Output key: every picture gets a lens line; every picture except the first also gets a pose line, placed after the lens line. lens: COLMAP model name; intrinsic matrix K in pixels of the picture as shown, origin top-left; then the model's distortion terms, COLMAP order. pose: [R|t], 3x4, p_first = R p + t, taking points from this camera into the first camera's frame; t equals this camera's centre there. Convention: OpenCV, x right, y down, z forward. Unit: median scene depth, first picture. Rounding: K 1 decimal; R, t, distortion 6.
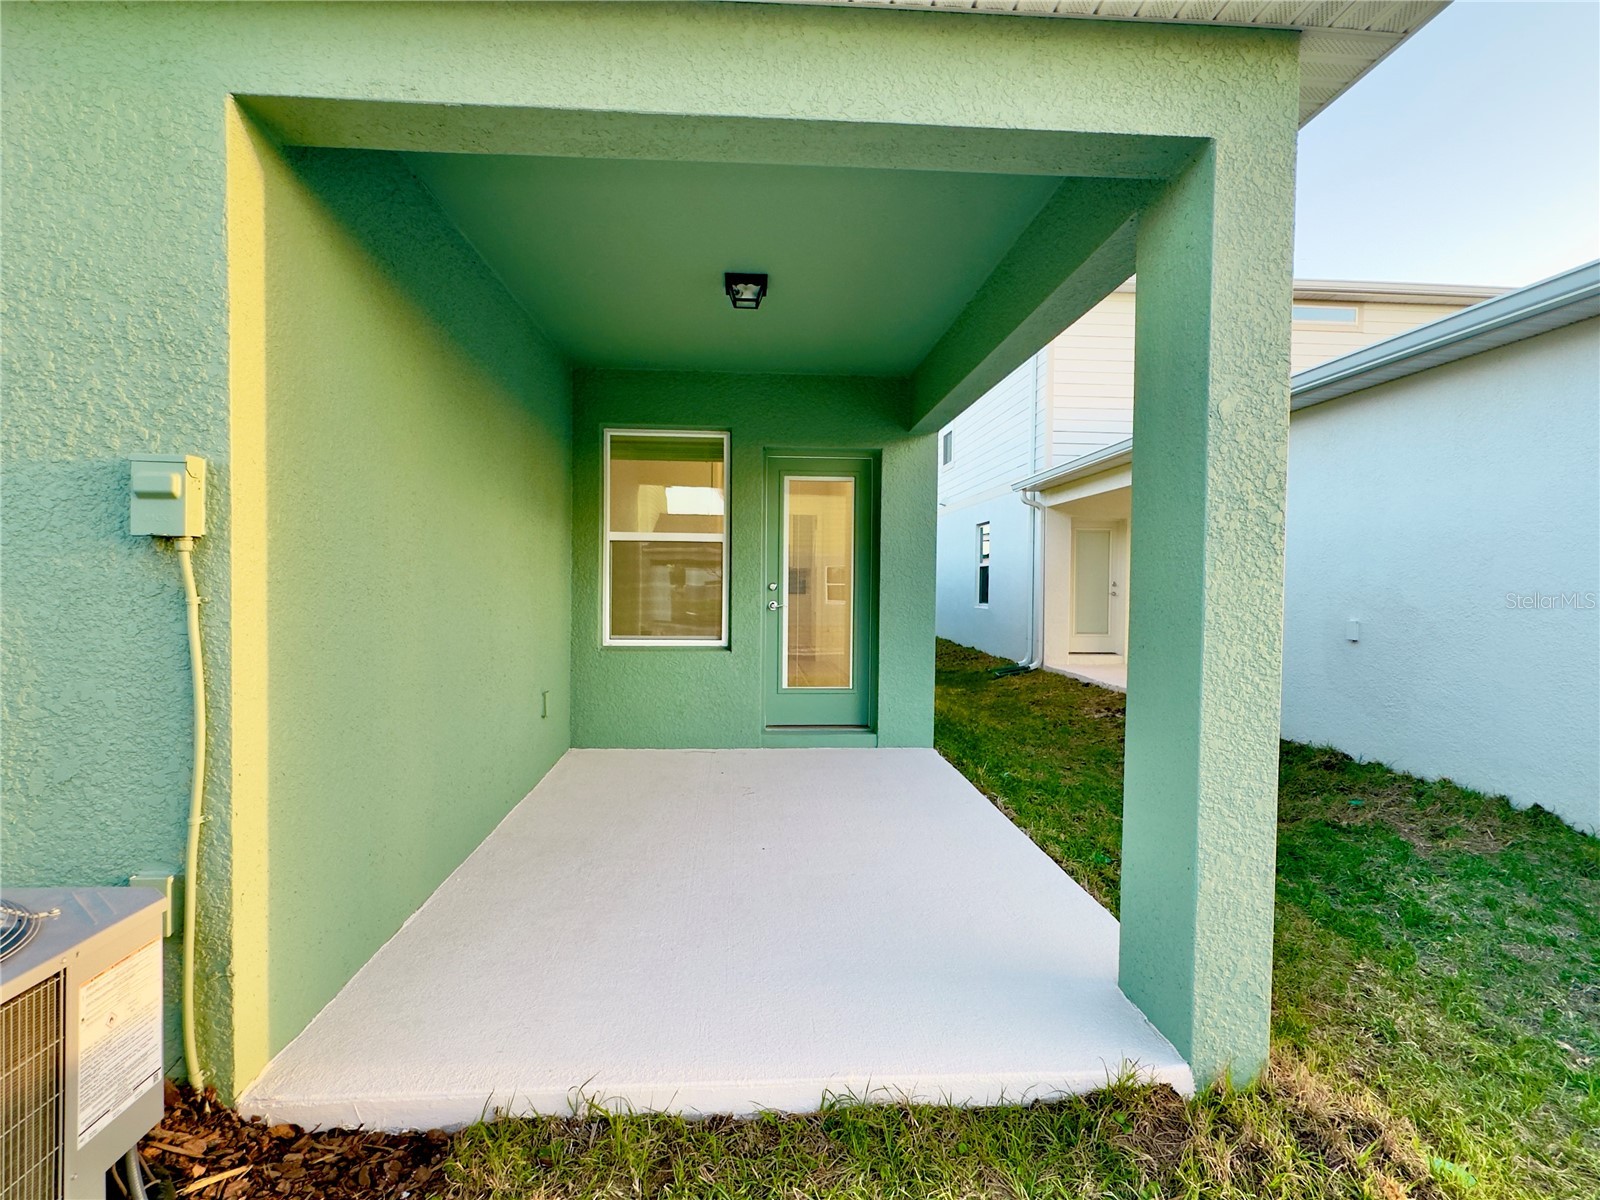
lens RADIAL K [[838.3, 0, 802.1], [0, 838.3, 599.5], [0, 0, 1]] dist [-0.004763, 0.002612]
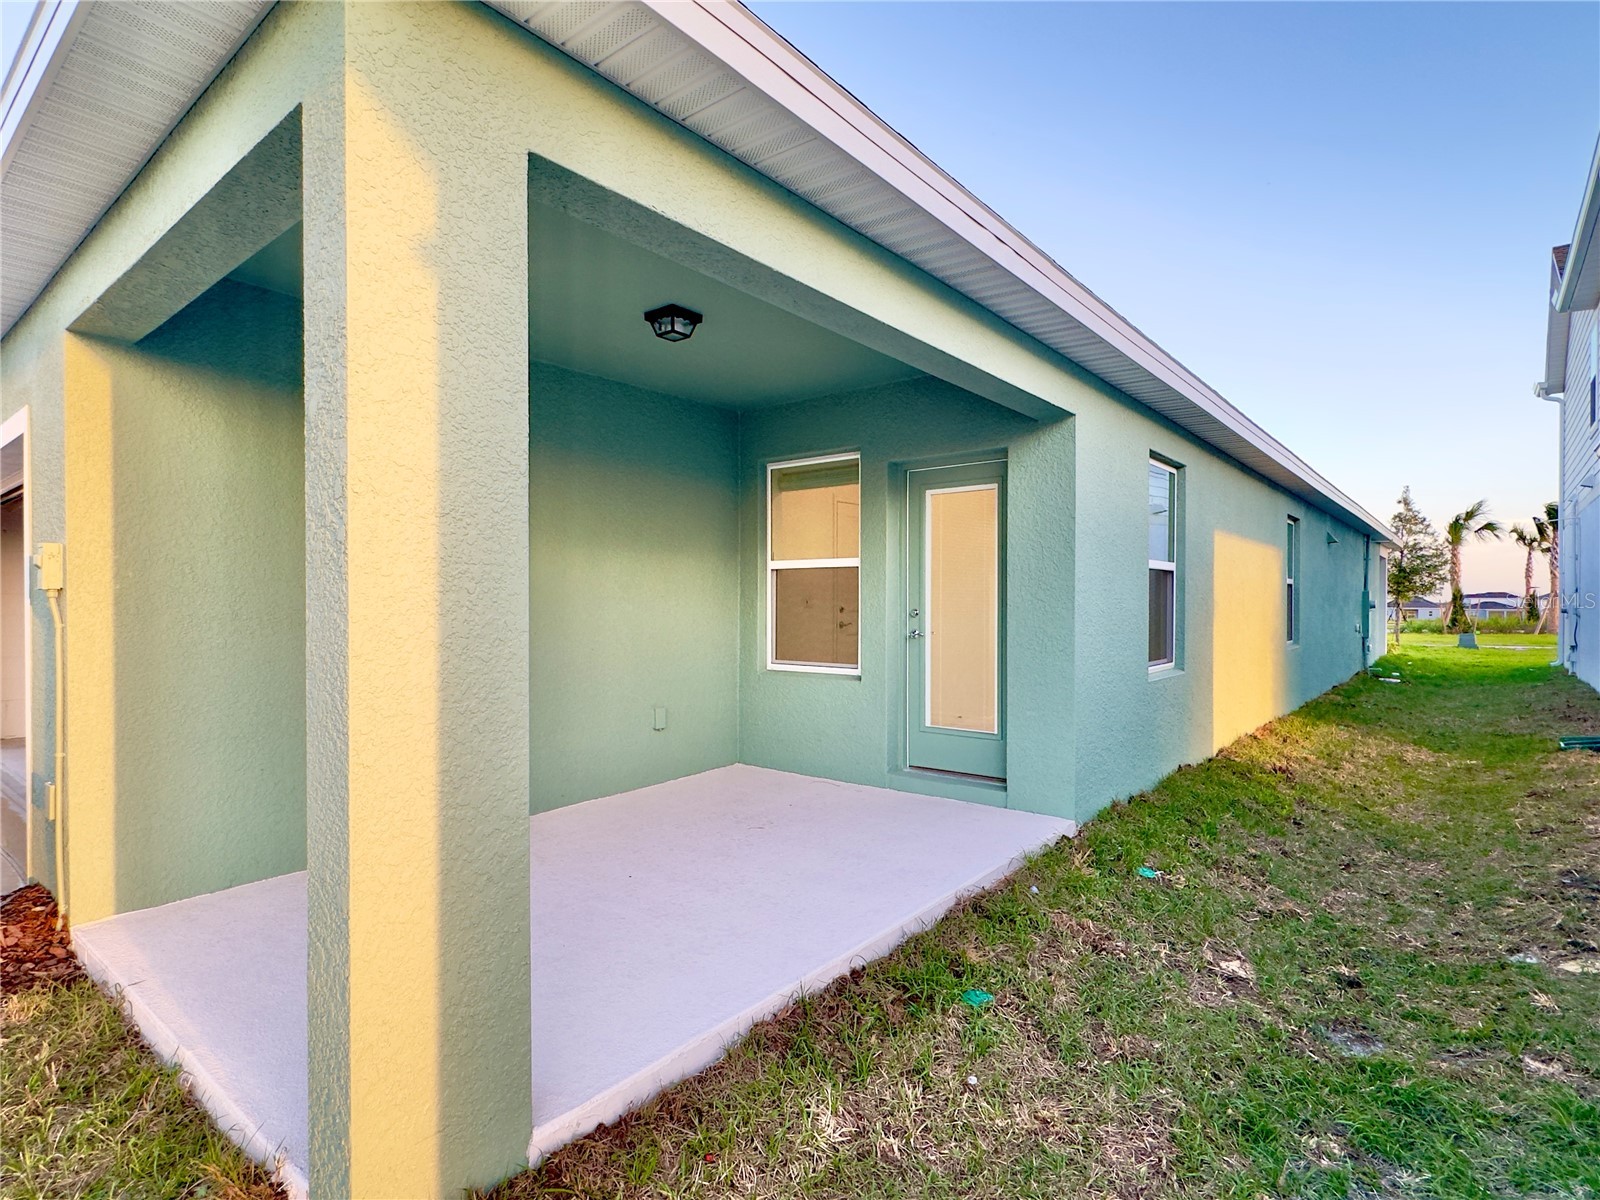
lens RADIAL K [[838.3, 0, 800.7], [0, 838.3, 598.9], [0, 0, 1]] dist [-0.004763, 0.002612]
pose [[0.731731, -0.012295, -0.681482, 1.441631], [-0.006639, 0.999661, -0.025164, -0.019194], [0.681561, 0.022938, 0.731402, 0.726305]]
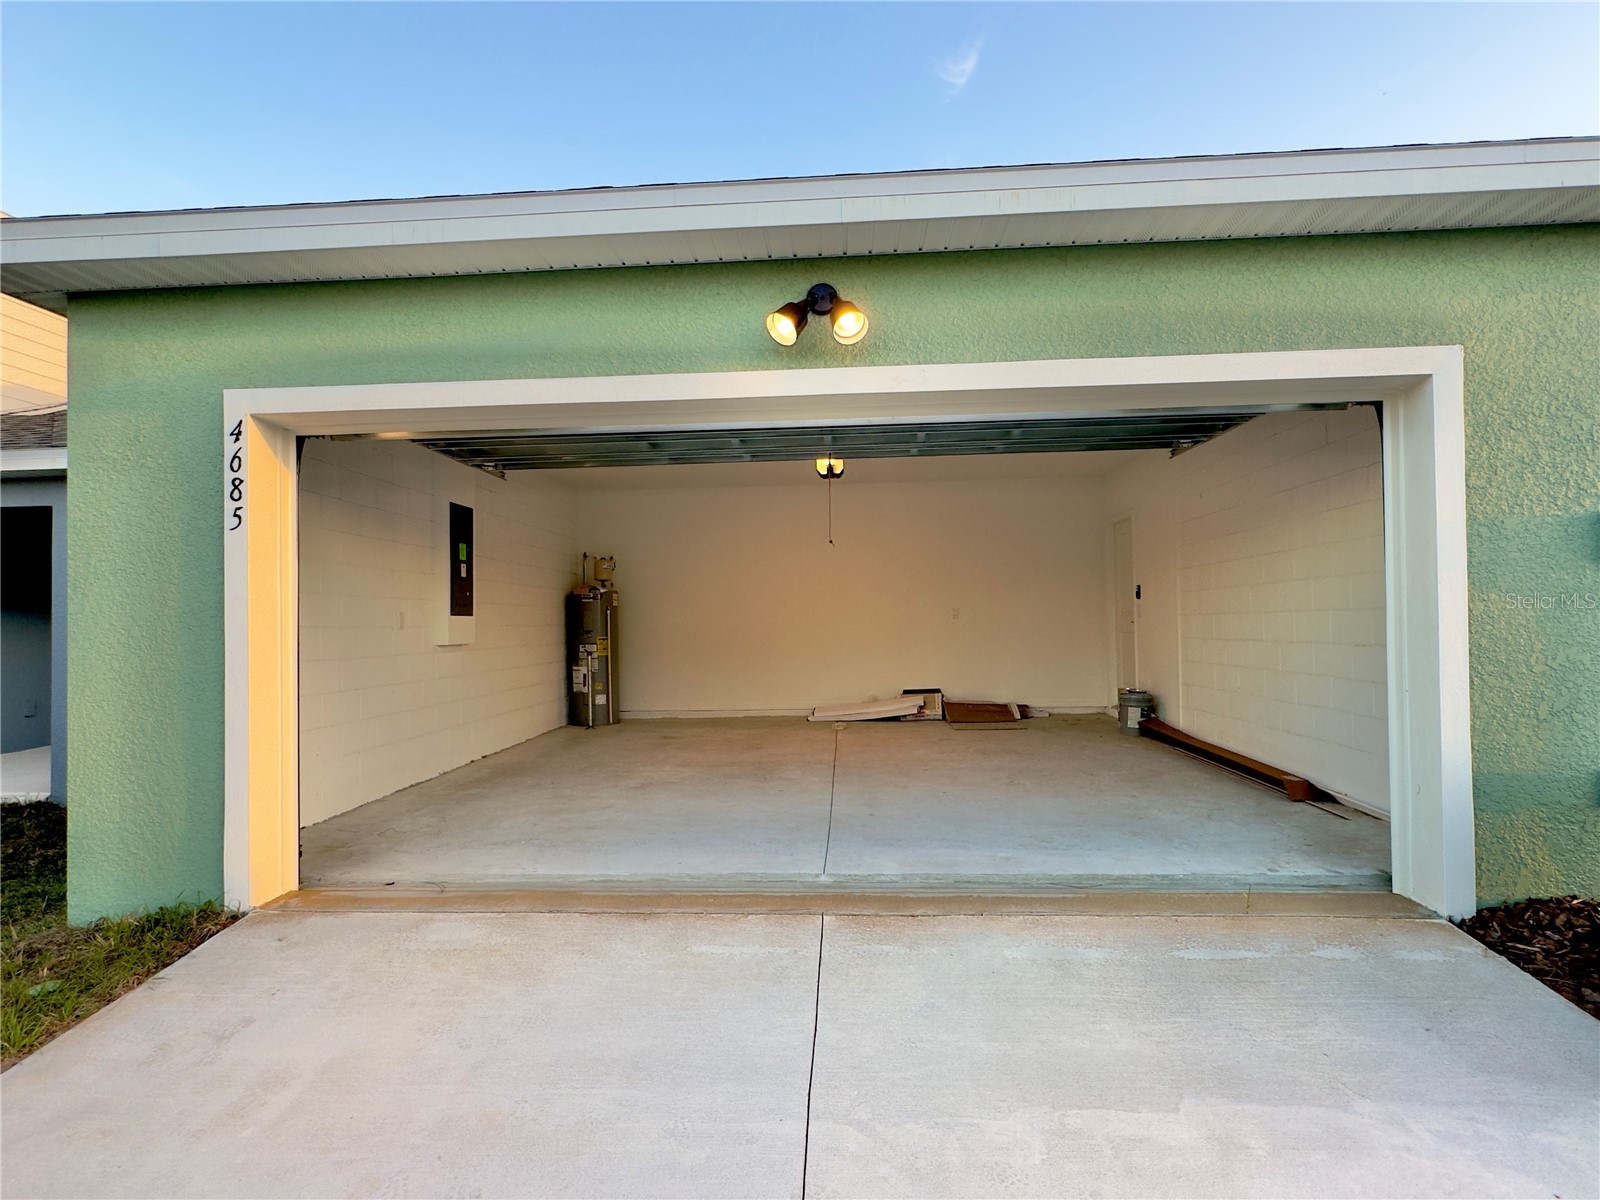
lens RADIAL K [[838.3, 0, 797.4], [0, 838.3, 600.7], [0, 0, 1]] dist [-0.004763, 0.002612]
pose [[0.991286, -0.030261, -0.128202, -1.974093], [0.024339, 0.998574, -0.047510, 0.042070], [0.129457, 0.043976, 0.990609, -0.753130]]
